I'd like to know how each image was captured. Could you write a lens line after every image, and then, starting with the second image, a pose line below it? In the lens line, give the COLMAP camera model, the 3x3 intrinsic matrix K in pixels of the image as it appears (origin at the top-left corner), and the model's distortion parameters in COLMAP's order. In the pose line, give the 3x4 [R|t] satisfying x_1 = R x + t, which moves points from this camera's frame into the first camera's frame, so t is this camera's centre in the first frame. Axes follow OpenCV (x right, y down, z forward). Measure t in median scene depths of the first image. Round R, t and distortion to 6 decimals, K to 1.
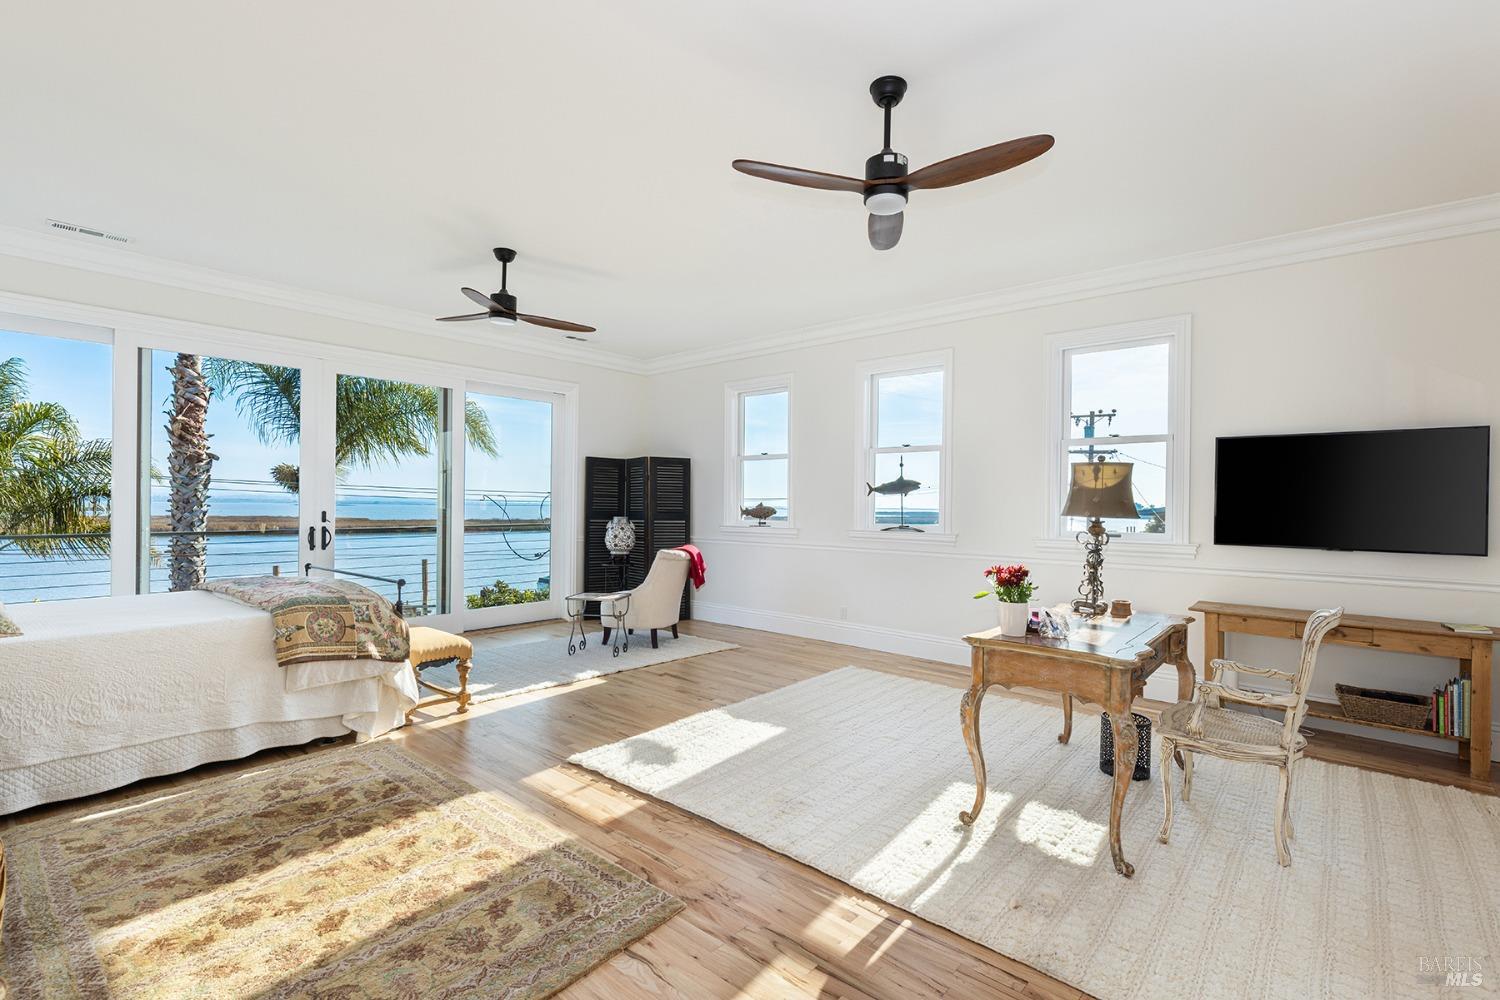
lens RADIAL K [[688.3, 0, 726.3], [0, 688.3, 500.3], [0, 0, 1]] dist [0.001007, 0.000030]
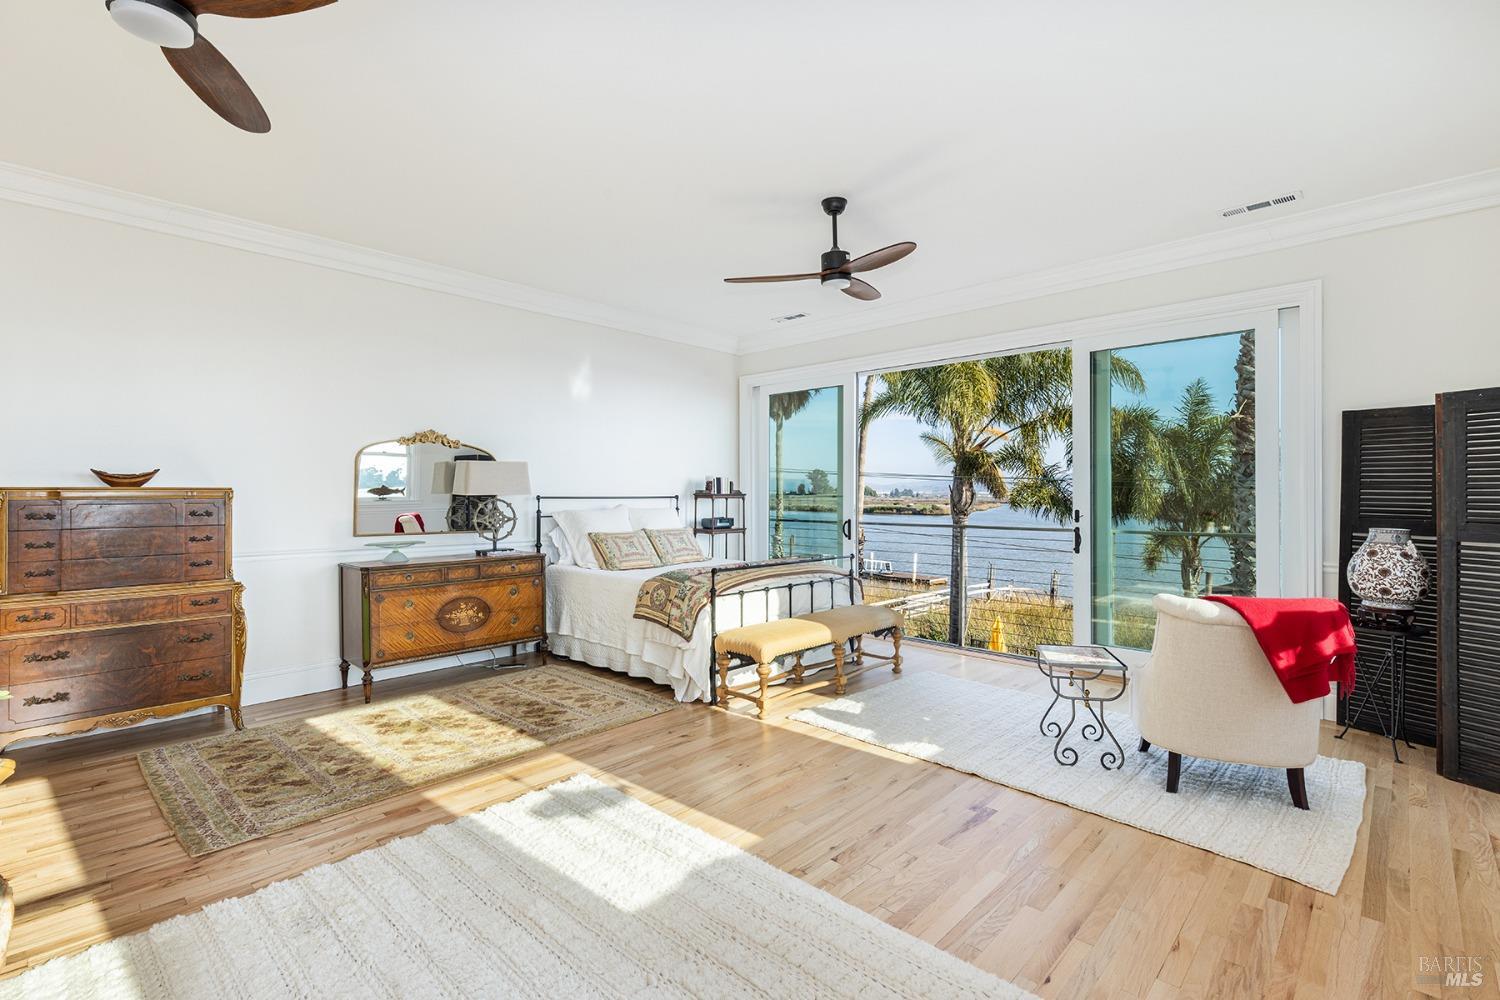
lens RADIAL K [[688.3, 0, 726.3], [0, 688.3, 500.3], [0, 0, 1]] dist [0.001007, 0.000030]
pose [[-0.048141, -0.007392, -0.998813, 0.597140], [0.002831, 0.999968, -0.007537, 0.010000], [0.998837, -0.003190, -0.048119, 1.036280]]
